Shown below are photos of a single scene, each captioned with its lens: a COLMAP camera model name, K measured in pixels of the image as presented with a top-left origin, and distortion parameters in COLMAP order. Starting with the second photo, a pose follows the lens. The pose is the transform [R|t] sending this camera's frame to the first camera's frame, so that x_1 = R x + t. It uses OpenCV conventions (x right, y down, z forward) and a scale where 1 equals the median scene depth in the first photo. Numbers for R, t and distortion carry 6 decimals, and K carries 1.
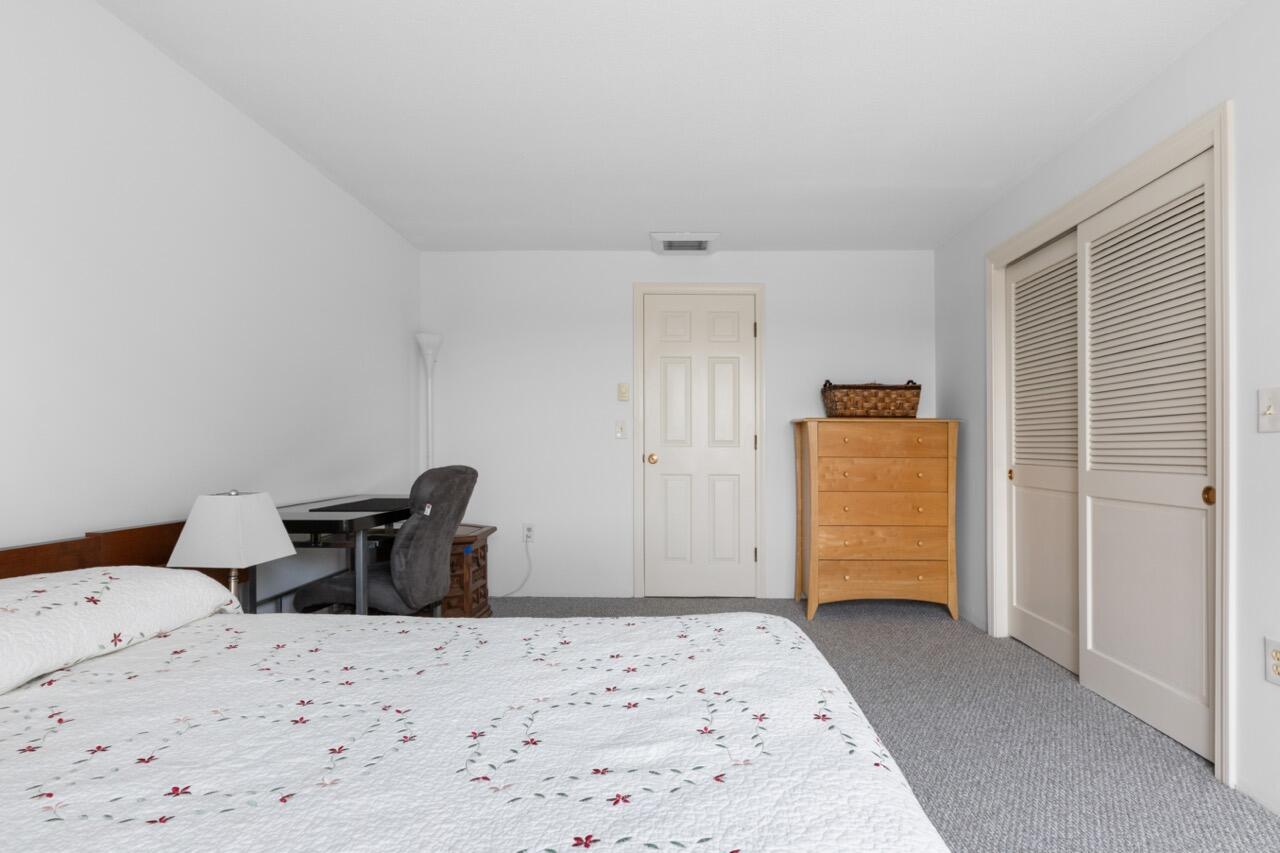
lens RADIAL K [[678.7, 0, 640.0], [0, 678.7, 441.9], [0, 0, 1]] dist [-0.004482, -0.000632]
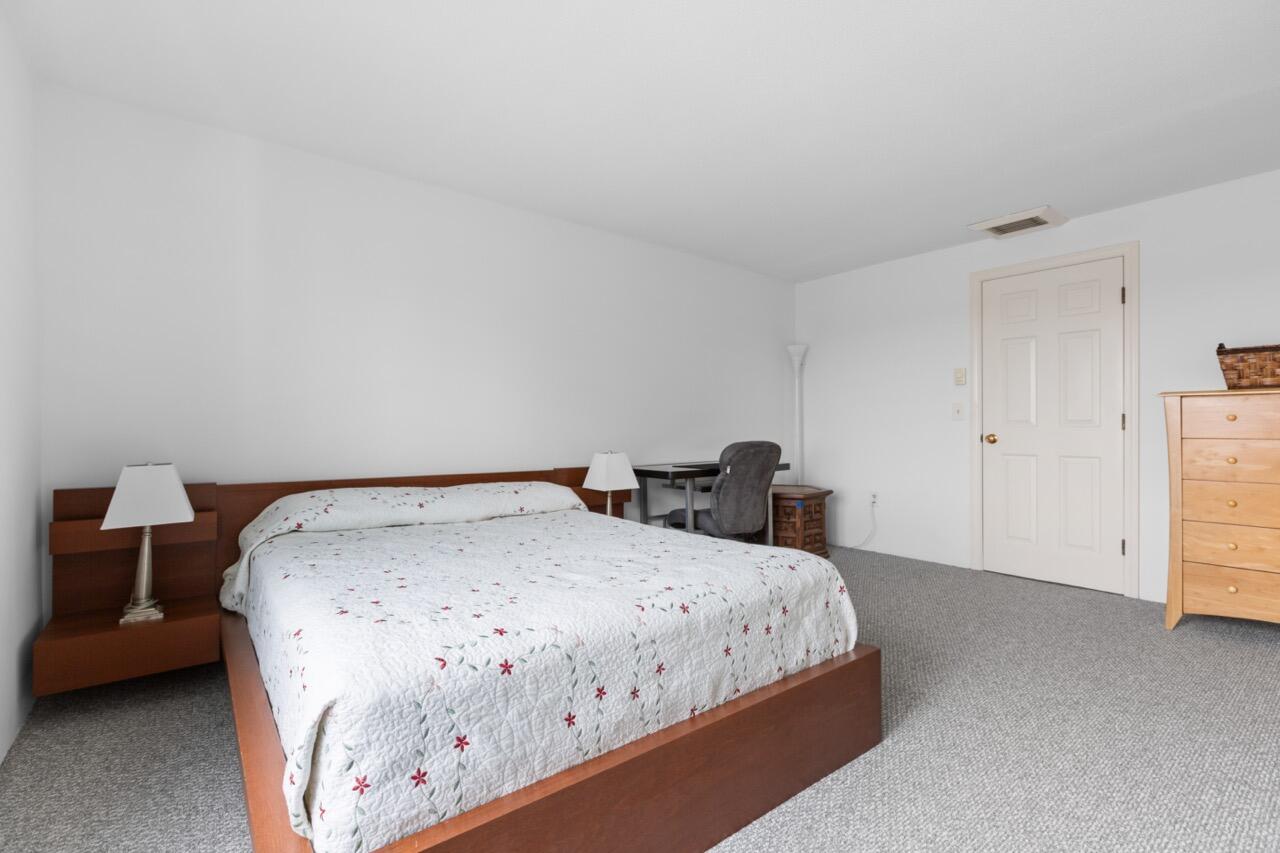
lens RADIAL K [[587.7, 0, 628.6], [0, 587.7, 427.8], [0, 0, 1]] dist [0.002687, 0.000297]
pose [[0.618962, -0.005657, -0.785401, 0.401595], [0.008724, 0.999962, -0.000326, 0.003495], [0.785373, -0.006650, 0.618988, 0.008710]]
